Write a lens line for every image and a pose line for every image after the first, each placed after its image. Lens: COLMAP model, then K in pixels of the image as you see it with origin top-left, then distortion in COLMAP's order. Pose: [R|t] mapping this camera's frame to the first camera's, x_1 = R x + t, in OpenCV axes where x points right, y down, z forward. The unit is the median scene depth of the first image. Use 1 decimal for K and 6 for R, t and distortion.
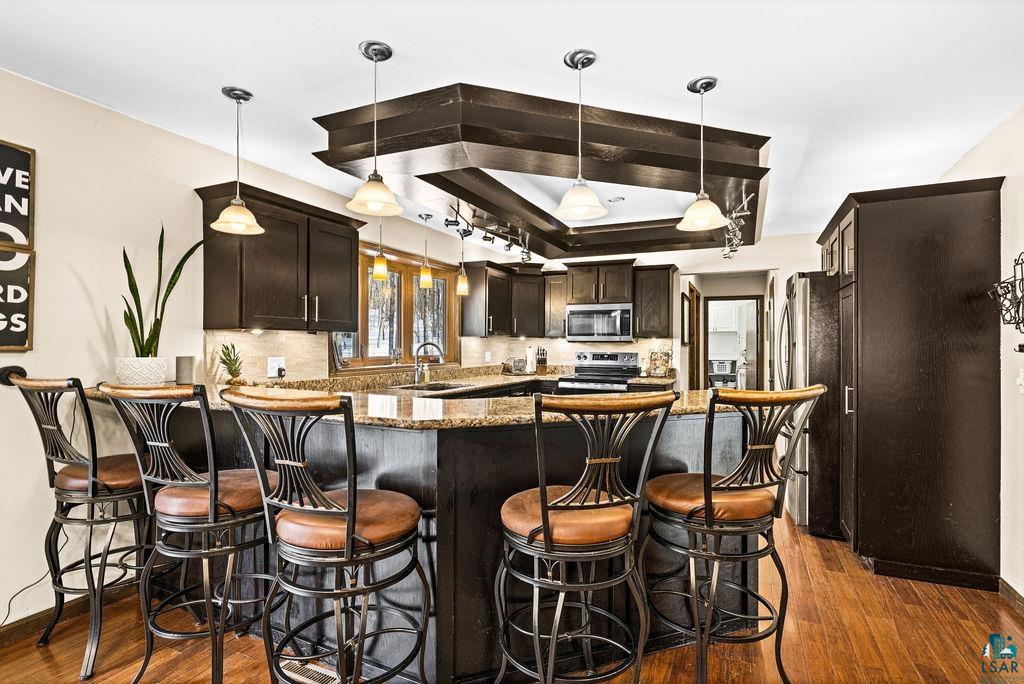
lens RADIAL K [[500.5, 0, 512.8], [0, 500.5, 342.9], [0, 0, 1]] dist [0.003307, 0.000965]
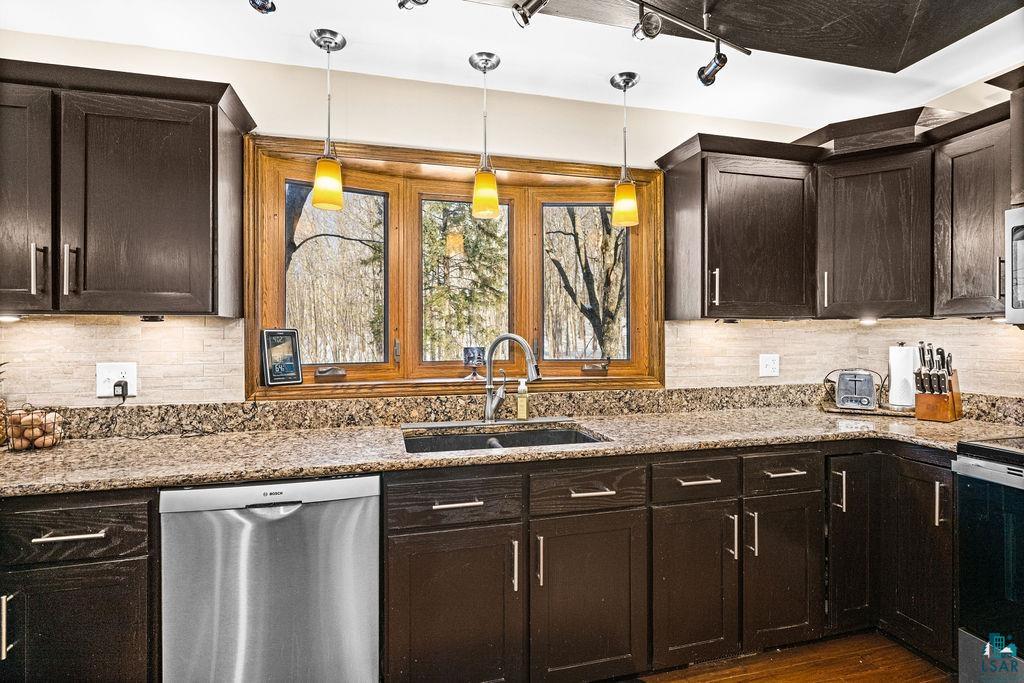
lens RADIAL K [[500.5, 0, 513.0], [0, 500.5, 336.5], [0, 0, 1]] dist [0.003307, 0.000965]
pose [[0.634591, -0.005567, -0.772828, 0.160796], [0.006556, 0.999977, -0.001820, 0.001565], [0.772821, -0.003912, 0.634612, 0.584753]]
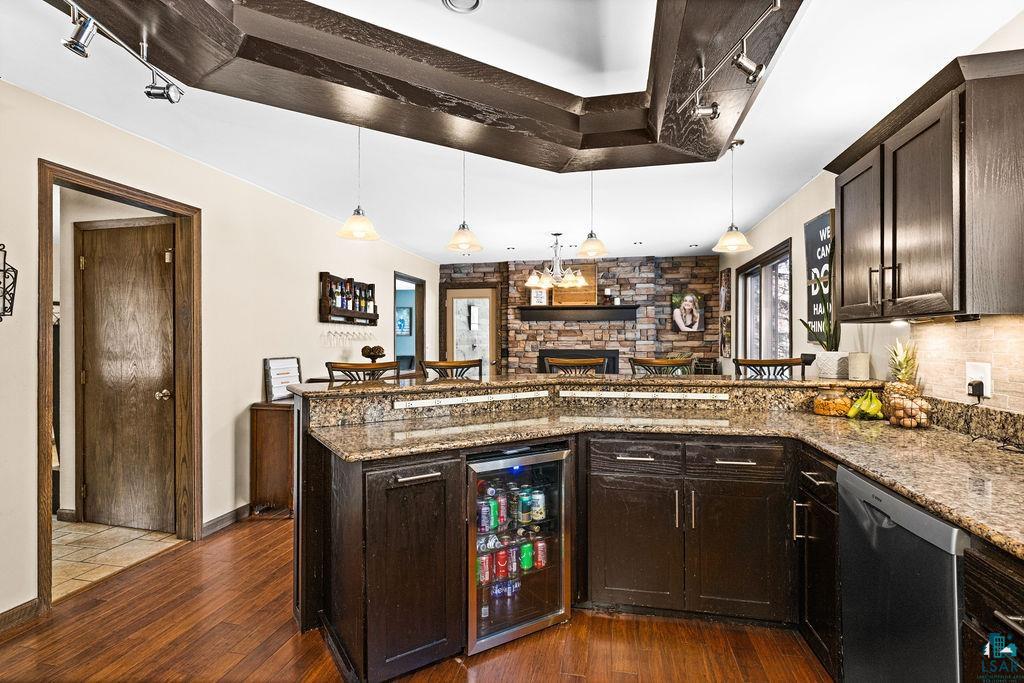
lens RADIAL K [[500.5, 0, 511.3], [0, 500.5, 339.8], [0, 0, 1]] dist [0.003307, 0.000965]
pose [[-0.974115, -0.001004, -0.226051, 0.115501], [-0.000119, 0.999992, -0.003927, 0.002737], [0.226054, -0.003798, -0.974107, 0.859663]]
